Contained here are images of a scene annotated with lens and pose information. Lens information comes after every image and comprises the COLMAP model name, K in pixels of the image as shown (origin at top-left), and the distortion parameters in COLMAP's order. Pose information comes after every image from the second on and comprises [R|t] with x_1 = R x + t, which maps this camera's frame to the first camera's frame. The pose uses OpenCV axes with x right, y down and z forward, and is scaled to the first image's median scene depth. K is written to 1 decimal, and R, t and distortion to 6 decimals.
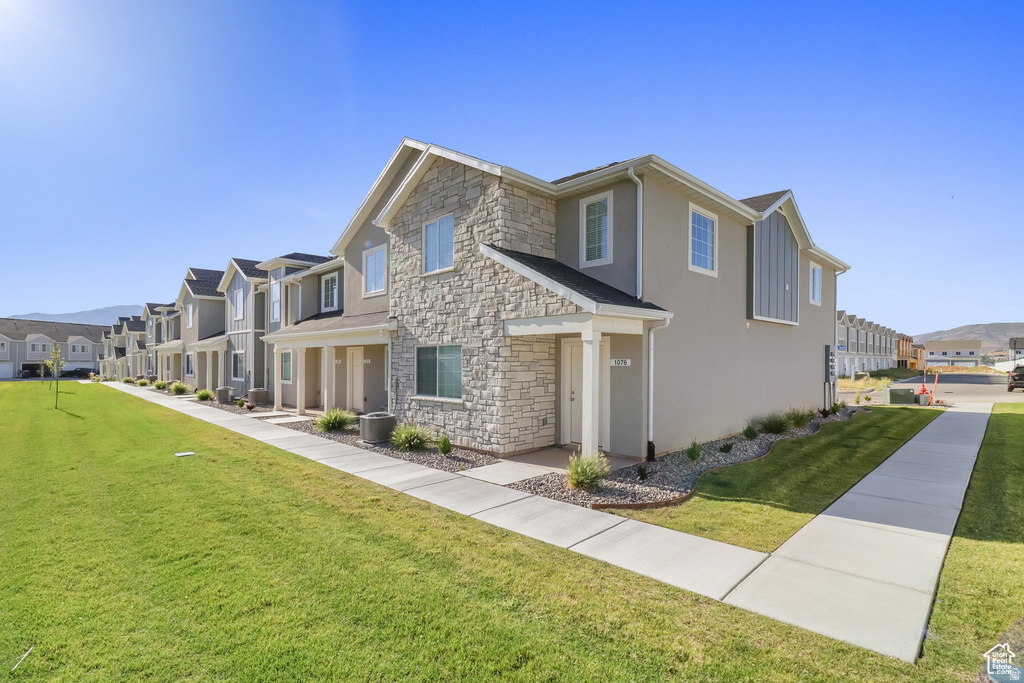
lens RADIAL K [[491.1, 0, 513.3], [0, 491.1, 359.0], [0, 0, 1]] dist [-0.003055, -0.000350]
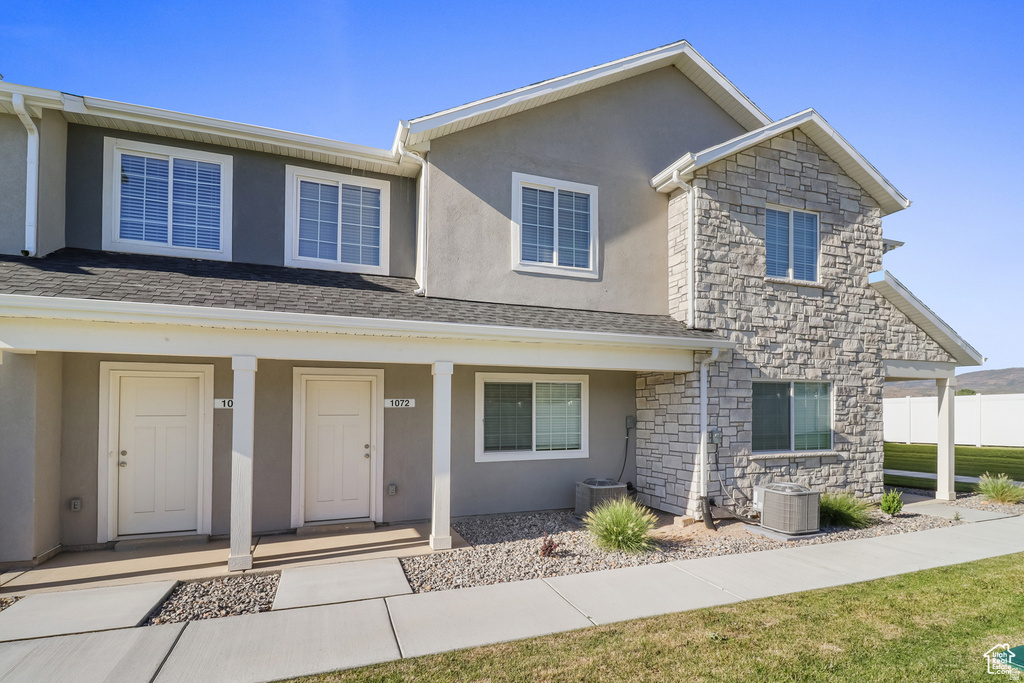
lens RADIAL K [[525.4, 0, 512.6], [0, 525.4, 396.7], [0, 0, 1]] dist [-0.004141, -0.000646]
pose [[0.393924, 0.012875, 0.919053, -1.108801], [-0.007630, 0.999913, -0.010738, 0.007829], [-0.919112, -0.002782, 0.393988, 1.143869]]
